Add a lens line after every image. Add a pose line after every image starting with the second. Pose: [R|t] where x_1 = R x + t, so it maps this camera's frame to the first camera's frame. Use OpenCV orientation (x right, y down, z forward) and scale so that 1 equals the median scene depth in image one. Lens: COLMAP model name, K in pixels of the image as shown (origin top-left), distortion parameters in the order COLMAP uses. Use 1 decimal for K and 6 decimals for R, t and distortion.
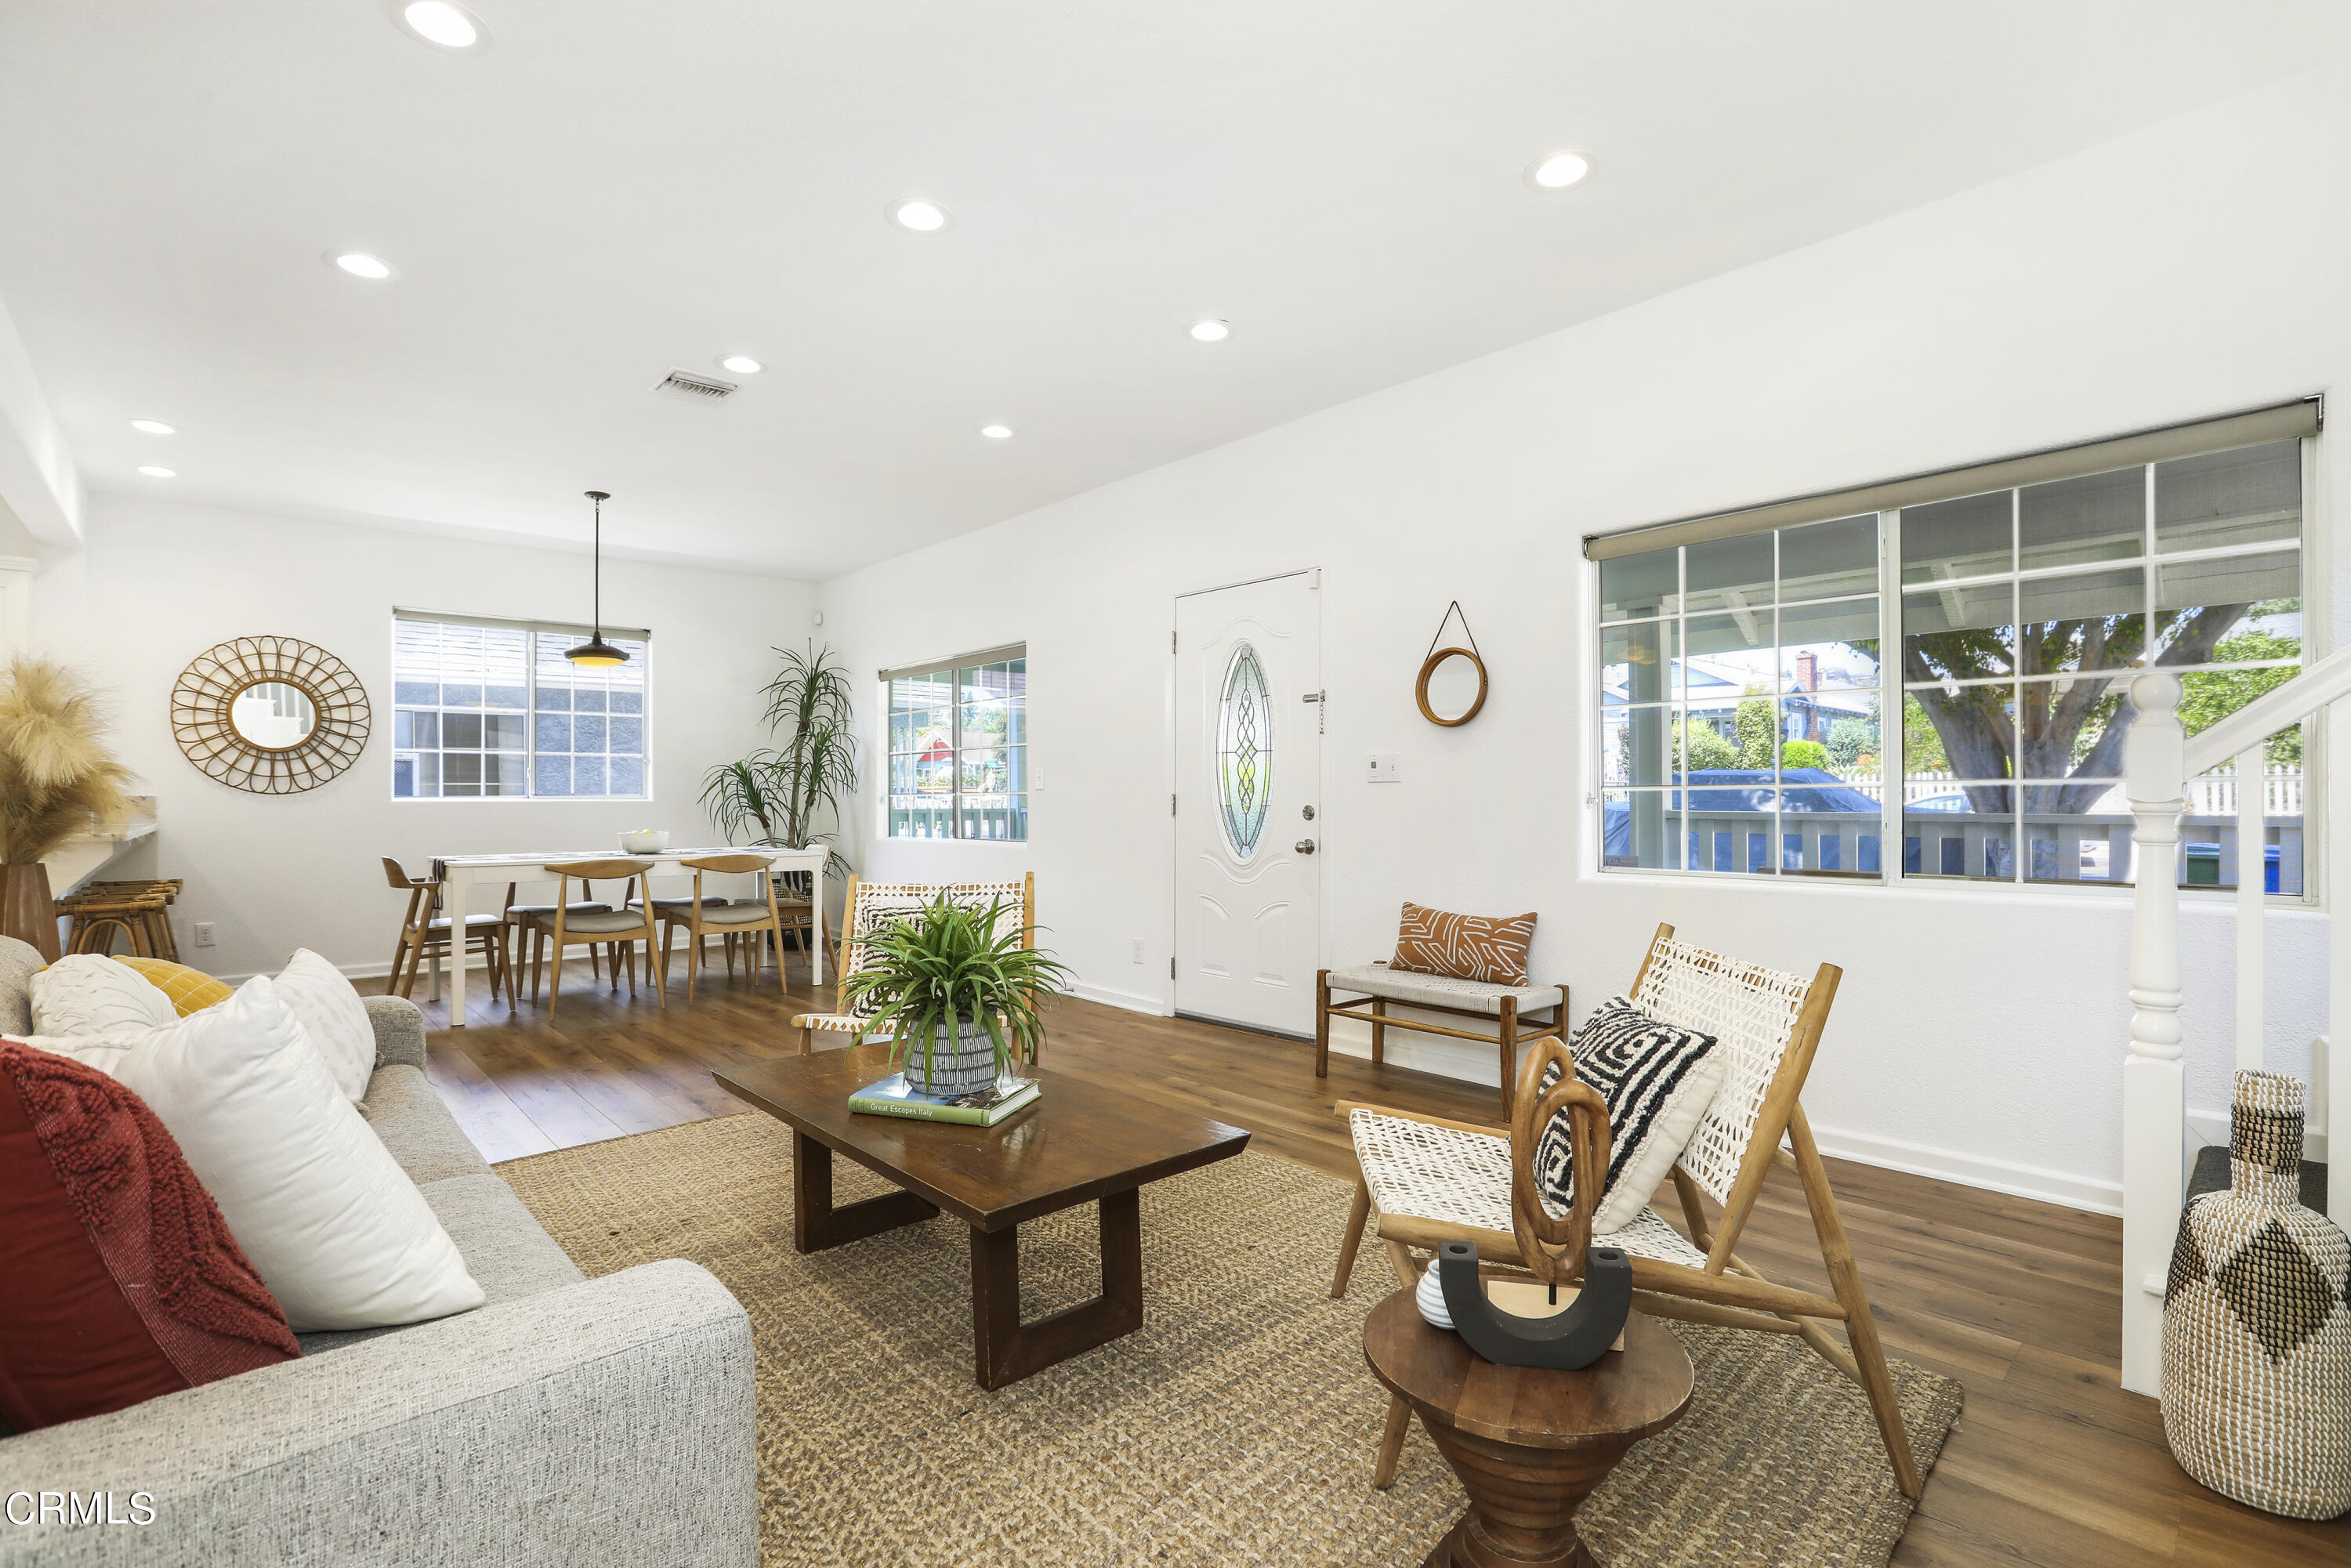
lens RADIAL K [[1098.6, 0, 1173.5], [0, 1098.6, 794.9], [0, 0, 1]] dist [-0.040708, 0.014340]
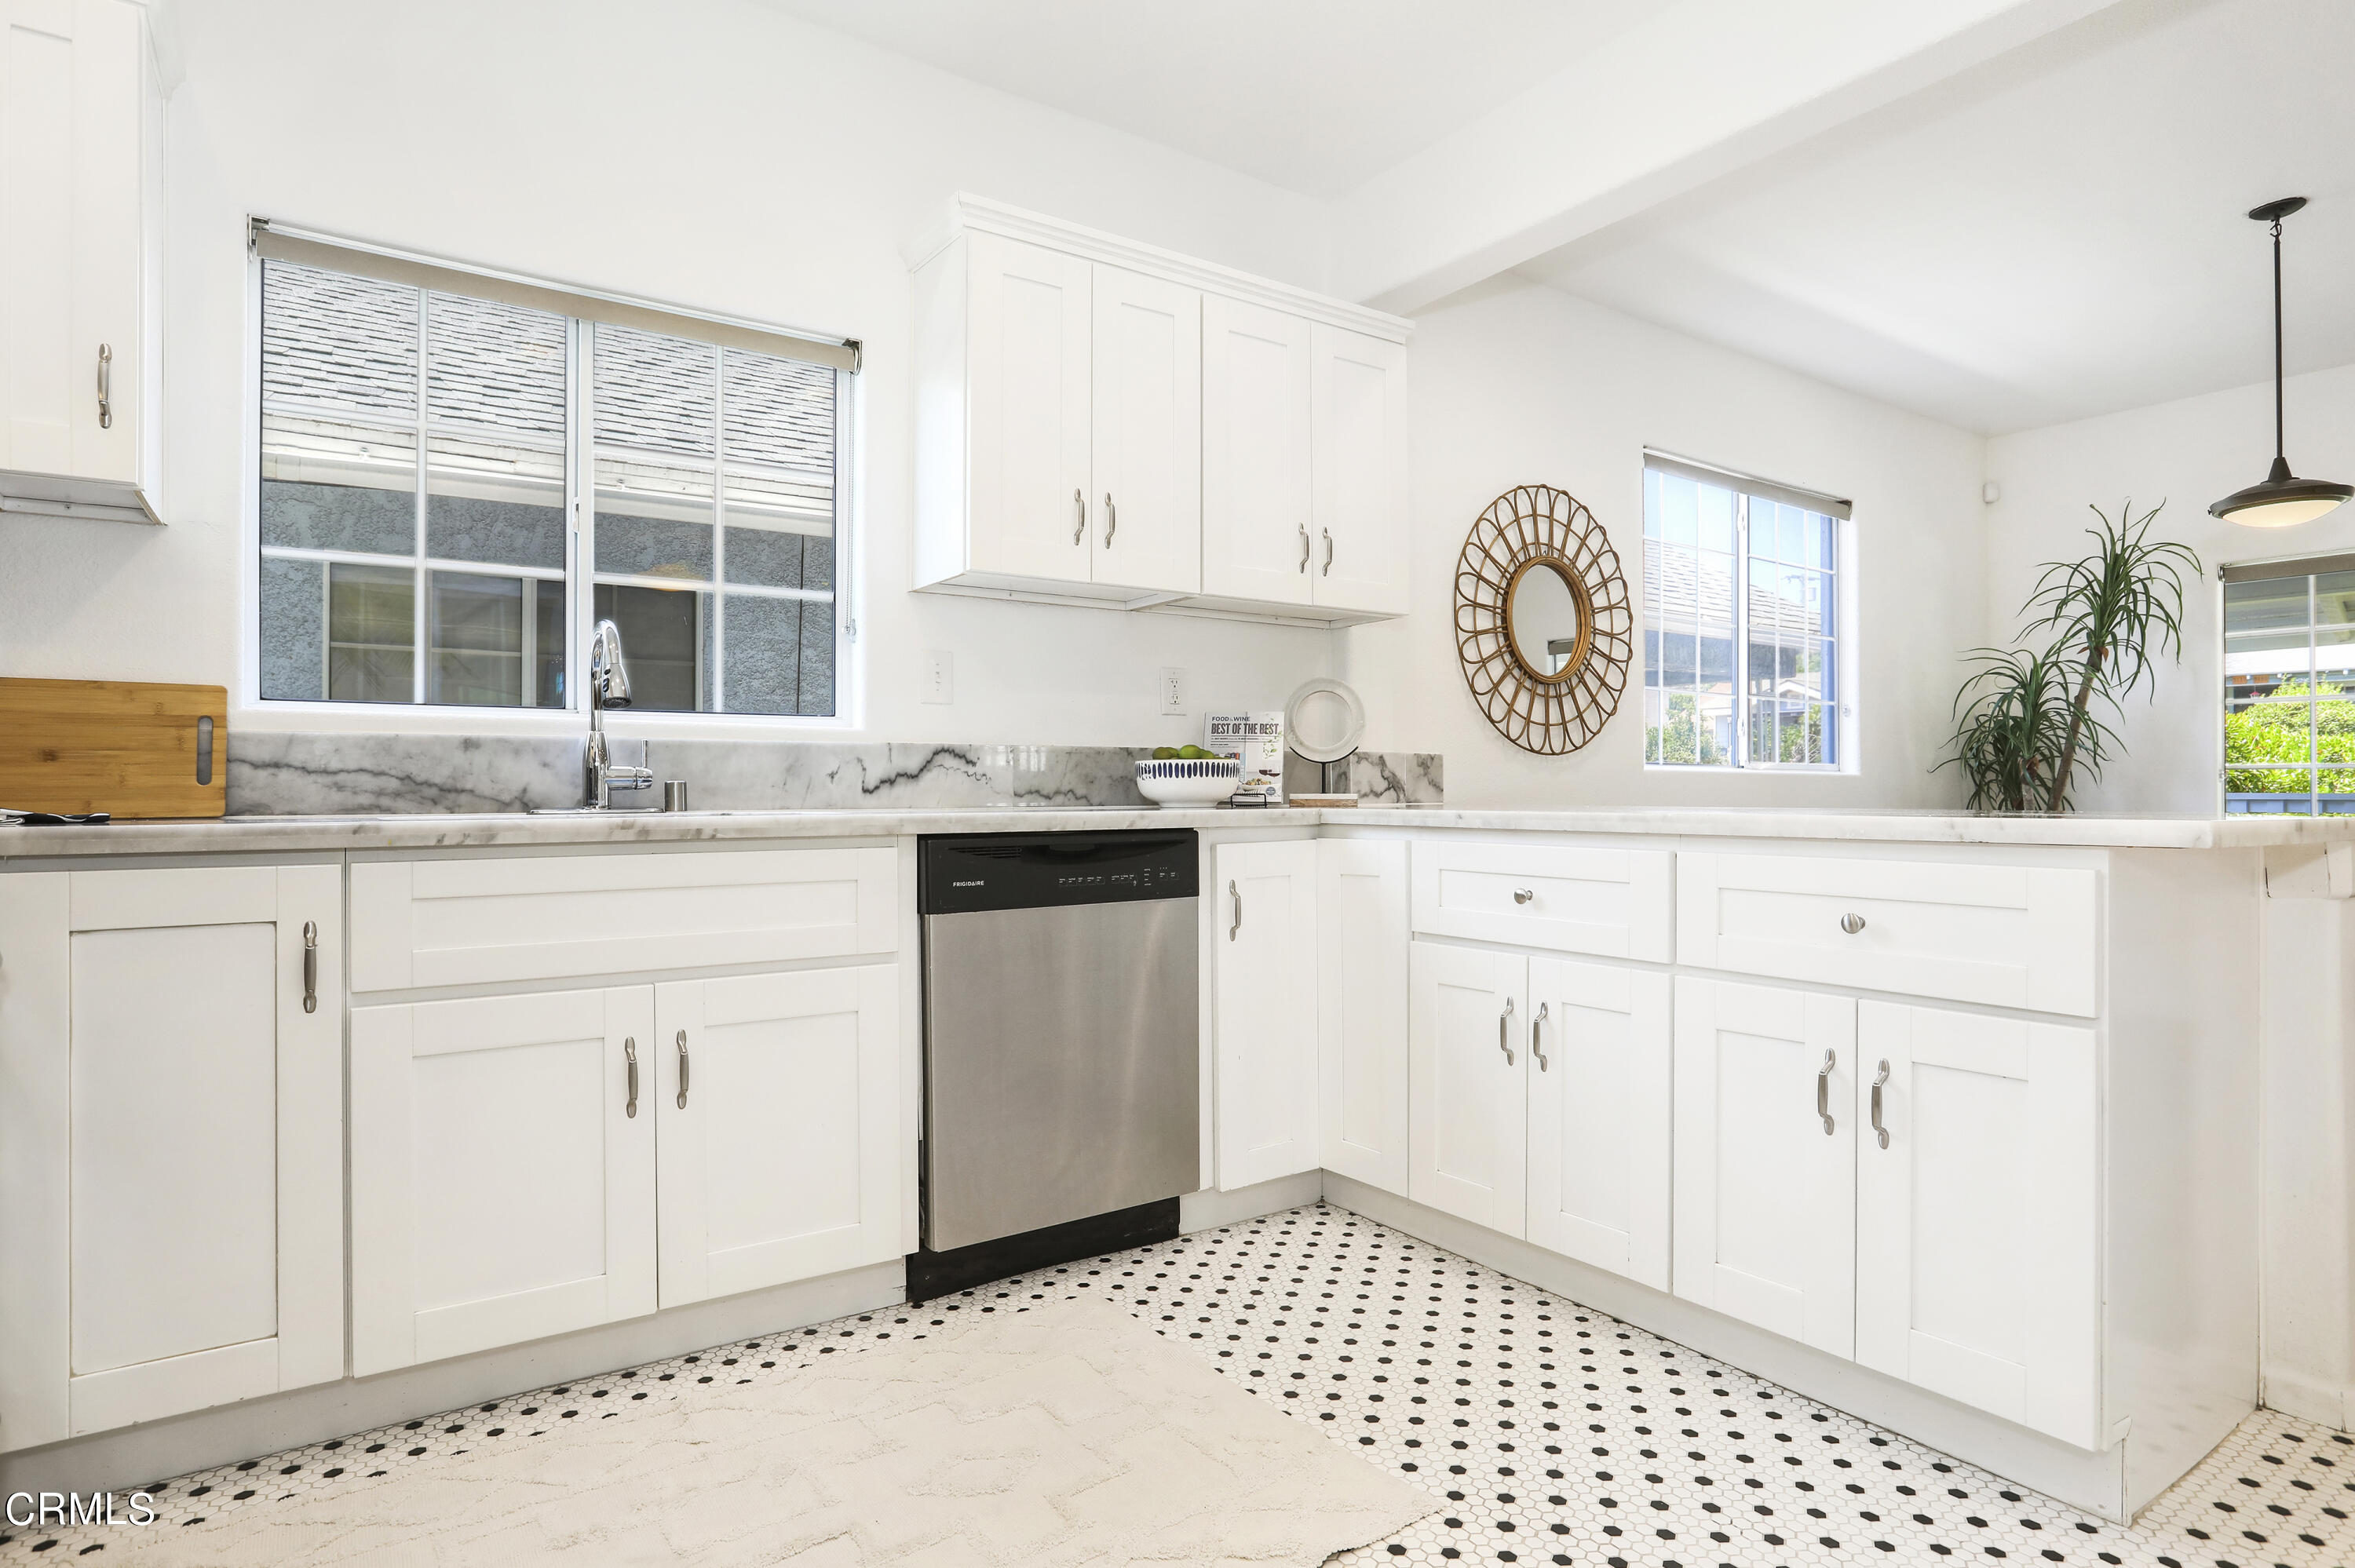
lens RADIAL K [[1264.5, 0, 1177.5], [0, 1264.5, 784.0], [0, 0, 1]] dist [-0.019761, 0.000442]
pose [[0.992648, 0.003334, -0.120993, -0.928863], [-0.004245, 0.999965, -0.007270, 0.020774], [0.120965, 0.007730, 0.992627, 0.287135]]
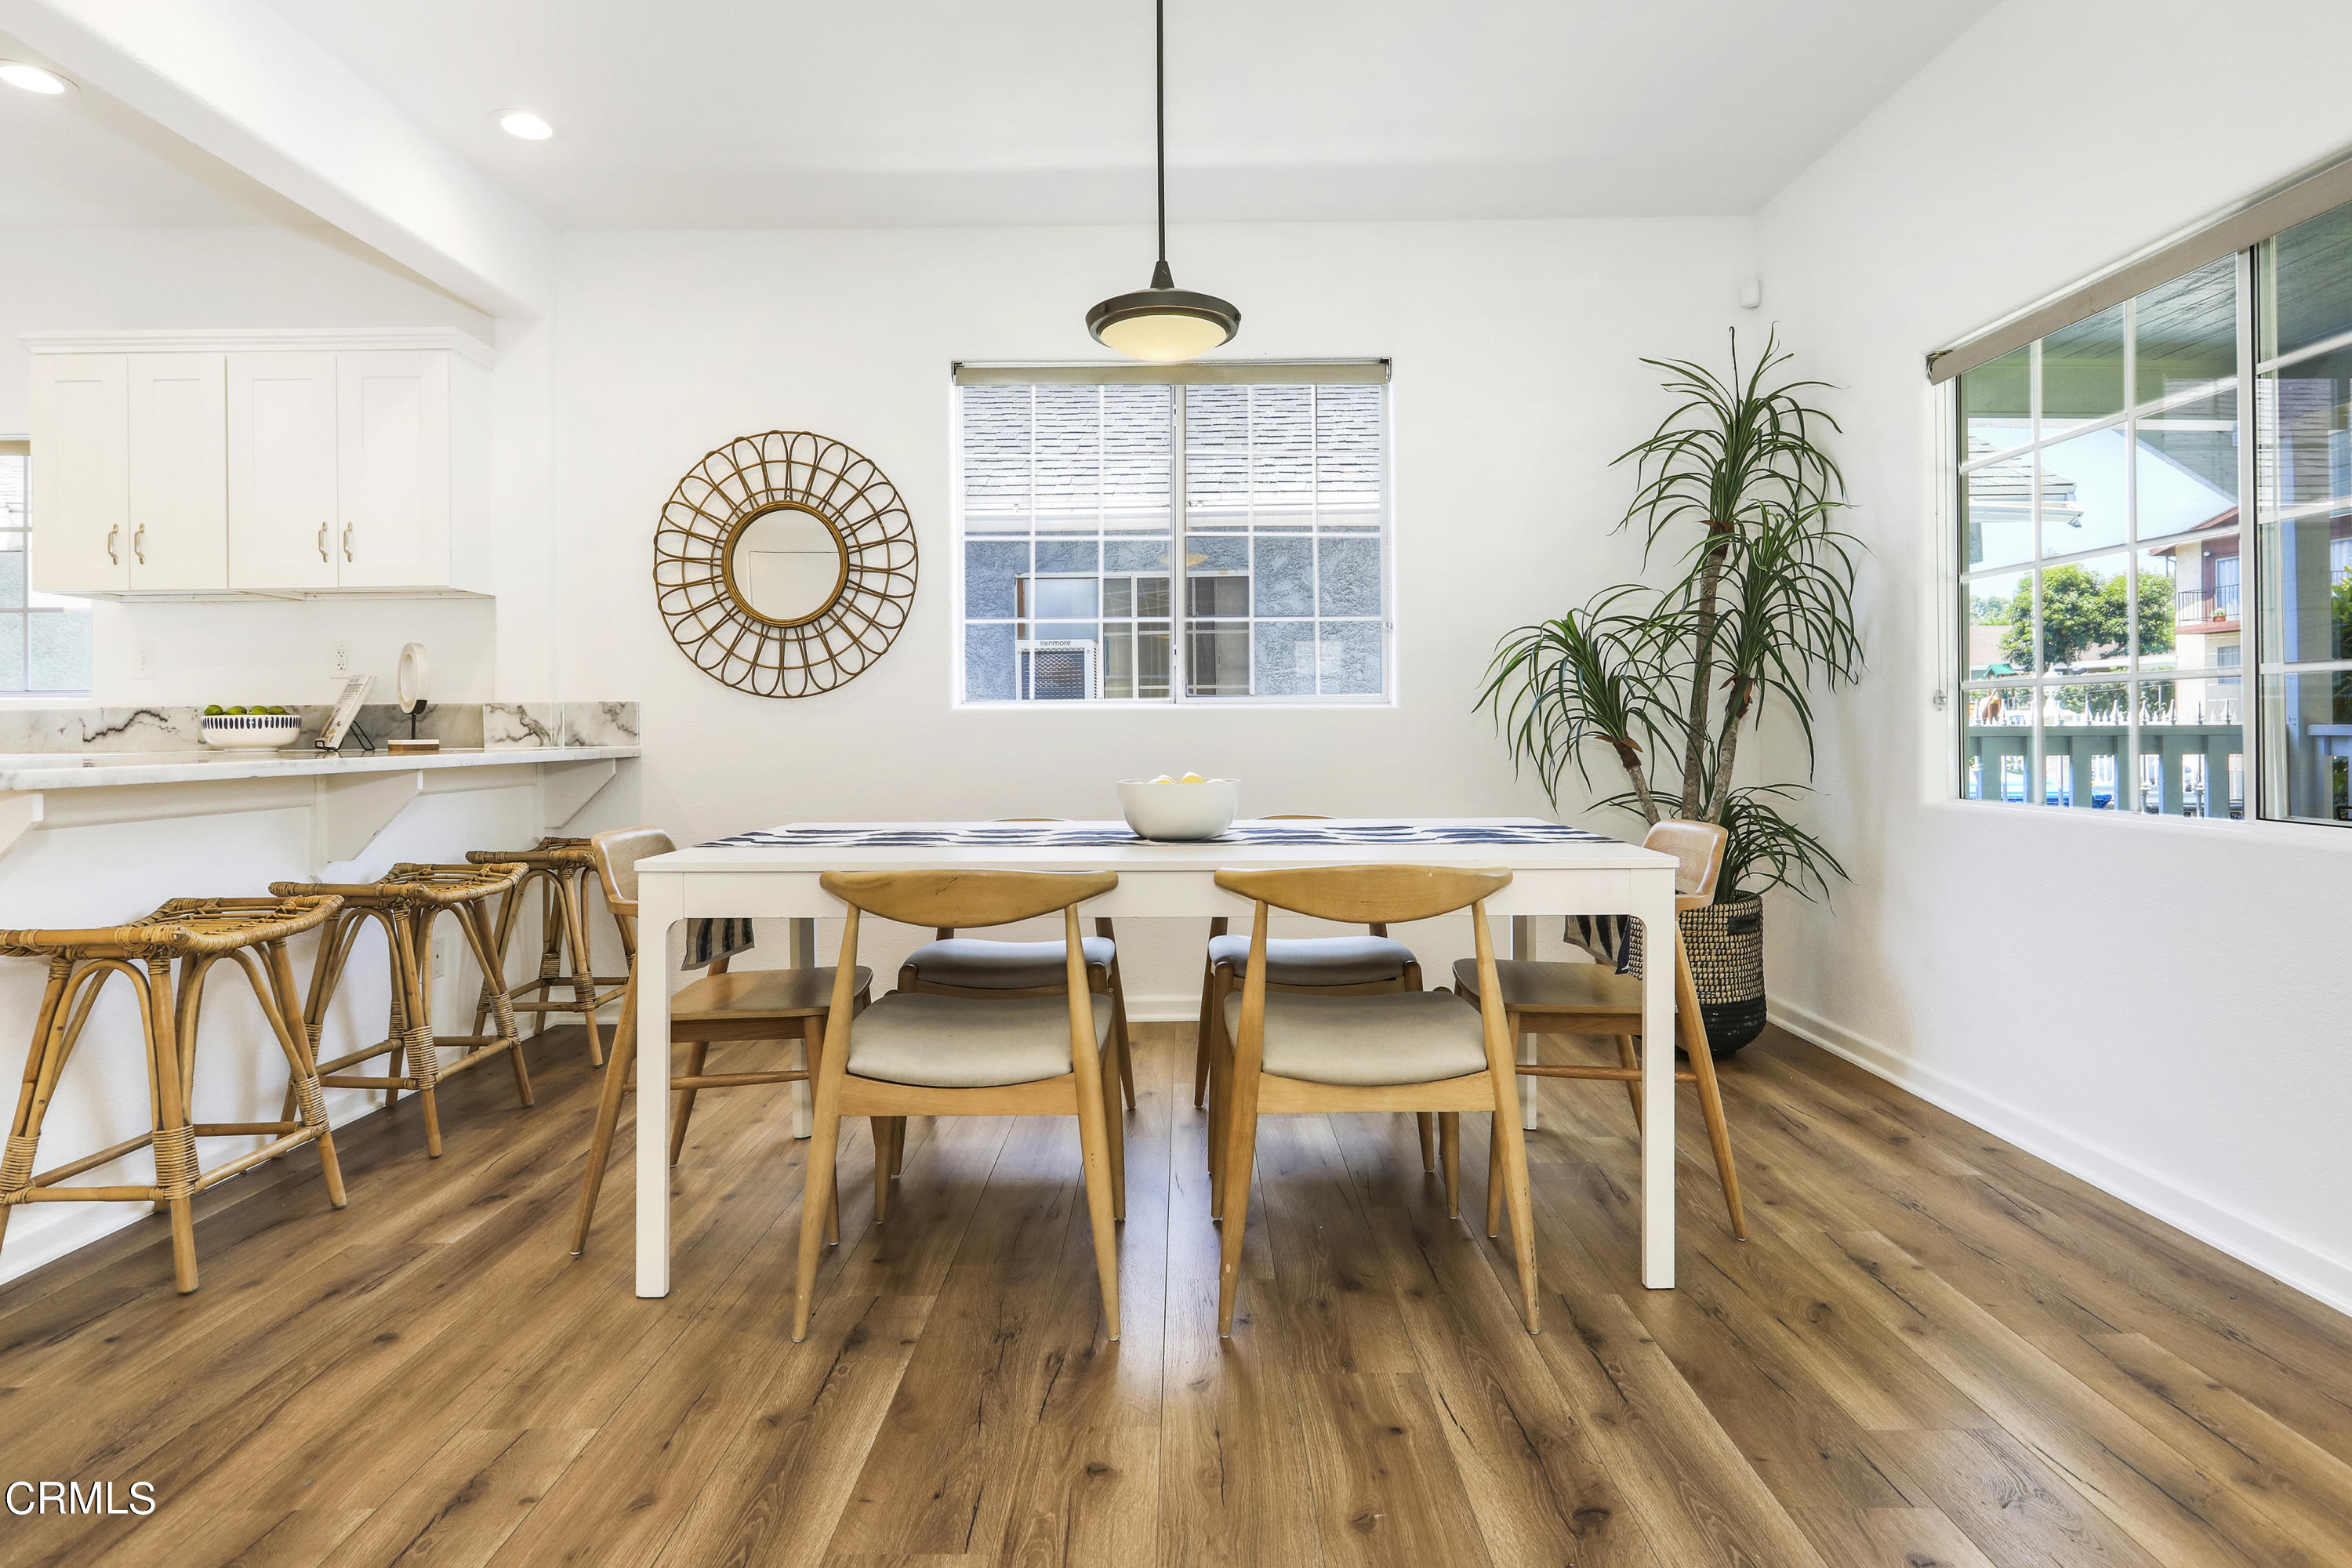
lens RADIAL K [[1238.8, 0, 1168.0], [0, 1238.8, 725.4], [0, 0, 1]] dist [-0.035666, 0.045748]
pose [[0.737891, -0.001436, -0.674918, -0.215800], [0.004807, 0.999984, 0.003127, 0.013233], [0.674903, -0.005552, 0.737886, 0.624062]]
